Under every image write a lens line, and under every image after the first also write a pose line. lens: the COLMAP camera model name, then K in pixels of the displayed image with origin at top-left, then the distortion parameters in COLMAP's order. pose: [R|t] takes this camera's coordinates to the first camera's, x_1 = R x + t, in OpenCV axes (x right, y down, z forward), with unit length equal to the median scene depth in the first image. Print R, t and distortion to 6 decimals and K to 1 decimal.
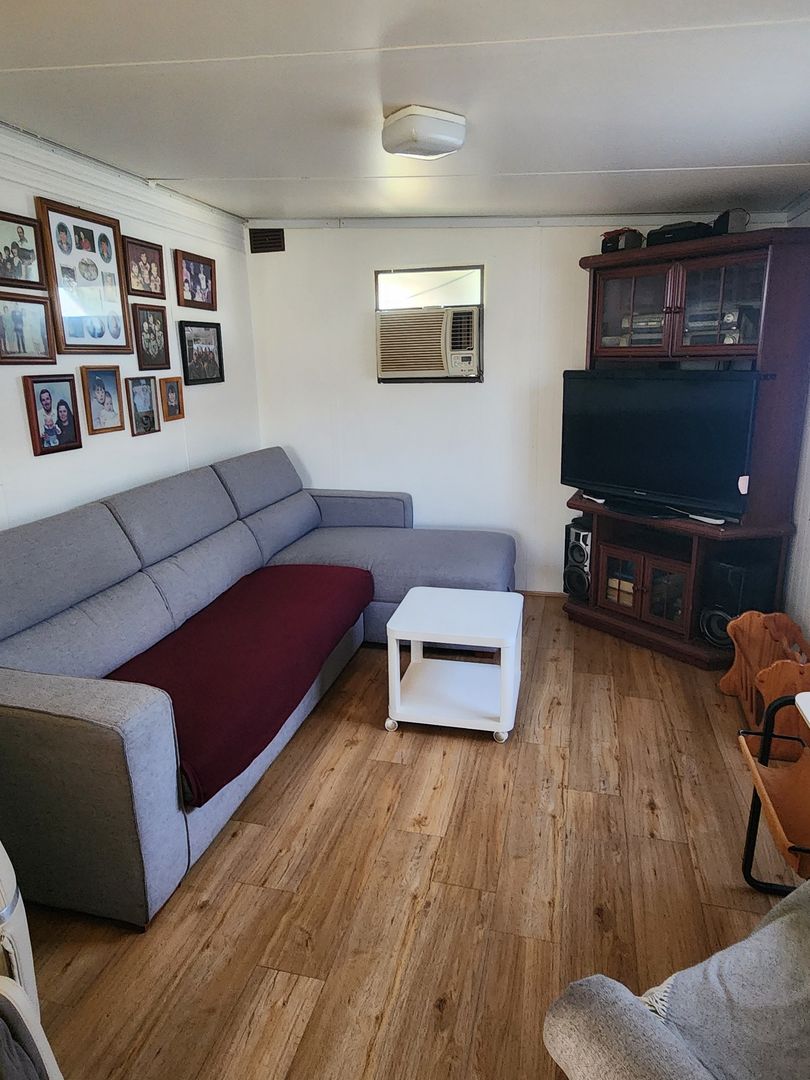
lens RADIAL K [[683.4, 0, 402.1], [0, 683.4, 537.7], [0, 0, 1]] dist [-0.001851, -0.002578]
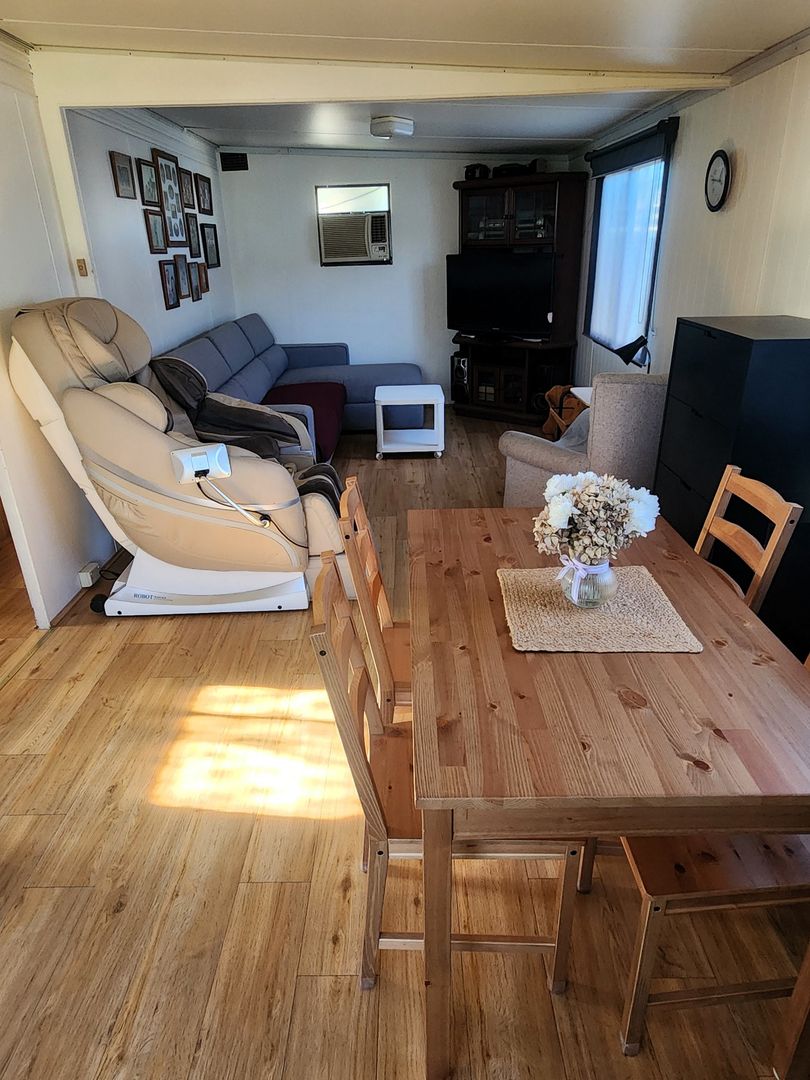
lens RADIAL K [[683.4, 0, 405.7], [0, 683.4, 542.3], [0, 0, 1]] dist [-0.001851, -0.002578]
pose [[0.968346, -0.107767, 0.225150, -0.311760], [0.073578, 0.985156, 0.155091, 0.178136], [-0.238521, -0.133616, 0.961901, -0.663150]]
